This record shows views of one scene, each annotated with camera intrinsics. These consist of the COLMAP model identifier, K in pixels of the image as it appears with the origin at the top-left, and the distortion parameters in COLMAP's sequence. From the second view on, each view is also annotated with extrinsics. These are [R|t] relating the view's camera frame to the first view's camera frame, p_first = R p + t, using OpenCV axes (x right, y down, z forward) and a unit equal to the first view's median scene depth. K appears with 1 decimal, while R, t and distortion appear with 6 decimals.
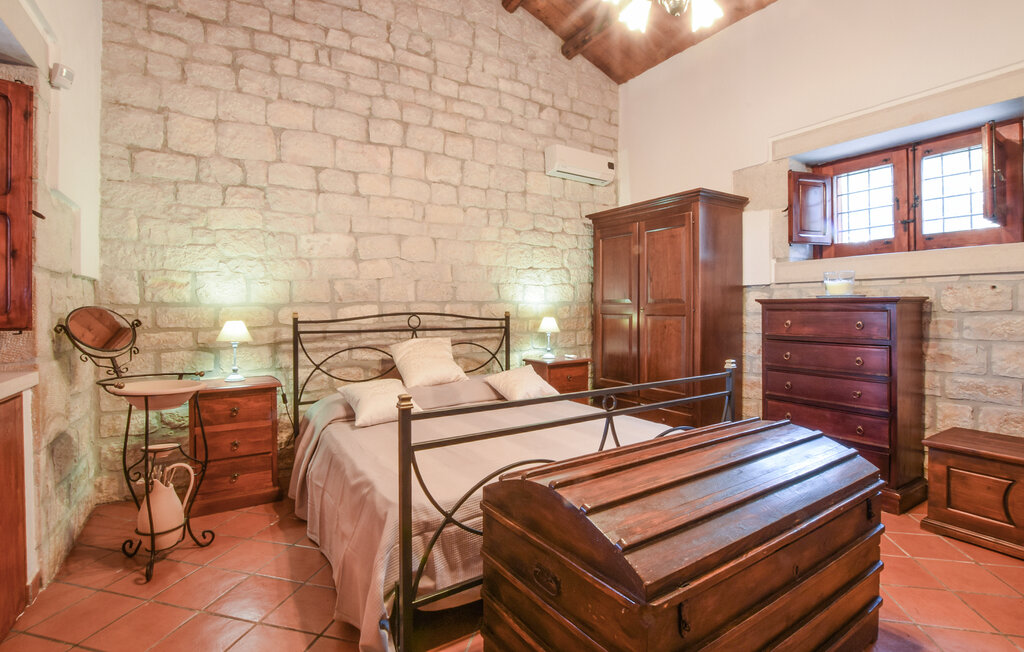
lens RADIAL K [[489.3, 0, 512.0], [0, 489.3, 326.0], [0, 0, 1]] dist [-0.000363, -0.000483]
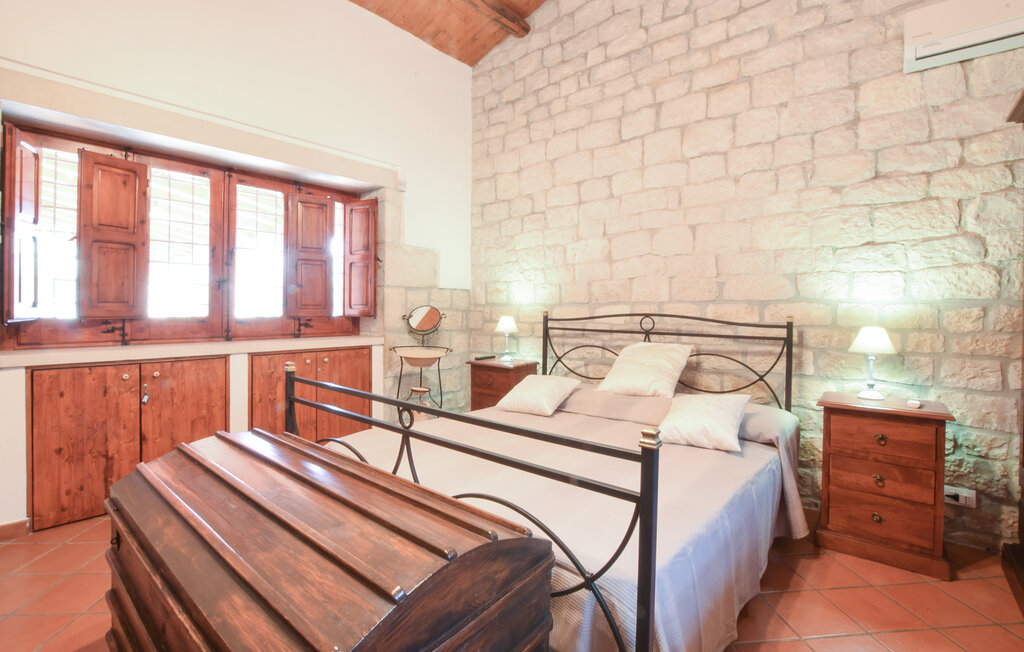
lens RADIAL K [[458.7, 0, 512.0], [0, 458.7, 326.0], [0, 0, 1]] dist [-0.007903, 0.000166]
pose [[0.307029, 0.040484, -0.950839, 0.530426], [-0.047521, 0.998501, 0.027169, -0.015709], [0.950513, 0.036843, 0.308493, 0.508657]]
